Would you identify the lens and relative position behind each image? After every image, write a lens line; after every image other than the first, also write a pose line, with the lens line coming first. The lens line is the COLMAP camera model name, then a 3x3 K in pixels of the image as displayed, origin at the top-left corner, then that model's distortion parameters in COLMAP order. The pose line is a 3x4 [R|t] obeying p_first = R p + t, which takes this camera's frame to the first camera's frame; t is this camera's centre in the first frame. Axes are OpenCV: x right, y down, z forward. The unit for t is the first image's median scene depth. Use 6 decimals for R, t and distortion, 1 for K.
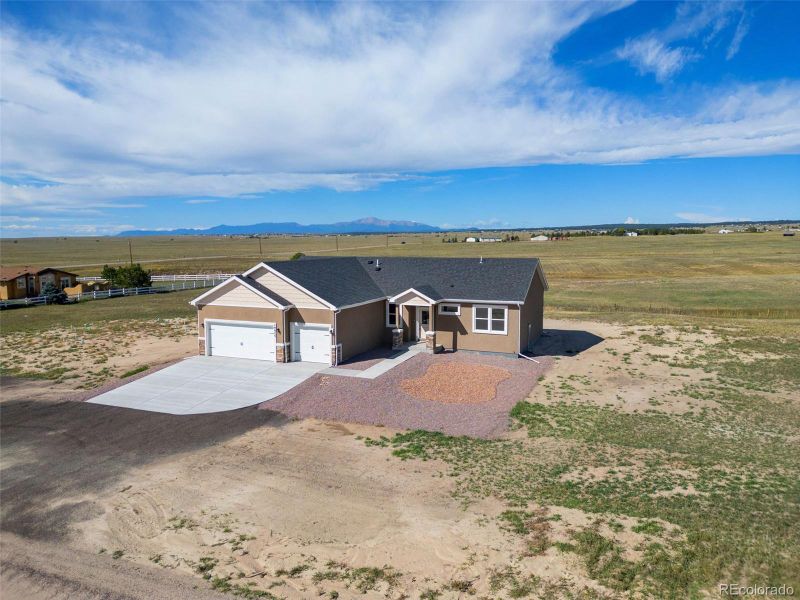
lens RADIAL K [[591.6, 0, 399.0], [0, 591.6, 307.3], [0, 0, 1]] dist [0.051480, -0.041497]
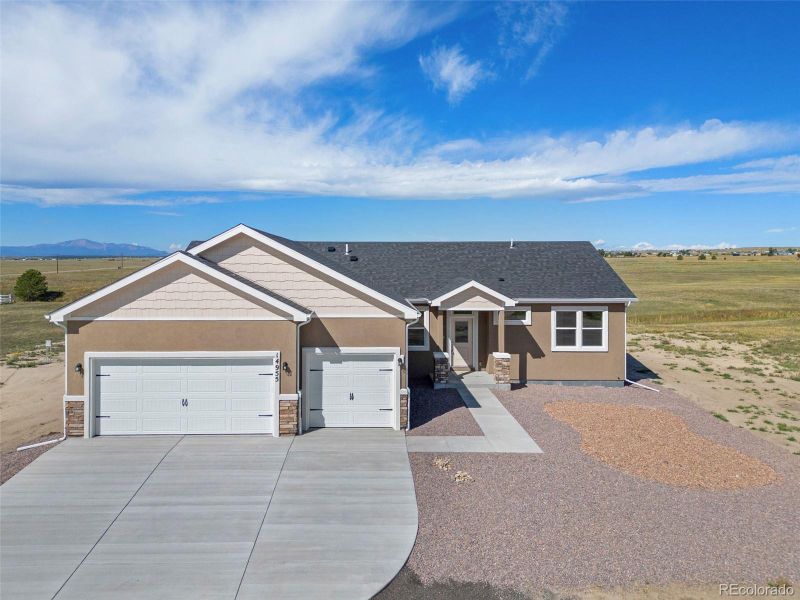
lens RADIAL K [[591.6, 0, 375.8], [0, 591.6, 278.9], [0, 0, 1]] dist [0.051480, -0.041497]
pose [[0.909842, -0.003459, 0.414941, -0.119673], [0.043158, 0.995331, -0.086336, 0.004860], [-0.412705, 0.096460, 0.905743, 0.192647]]
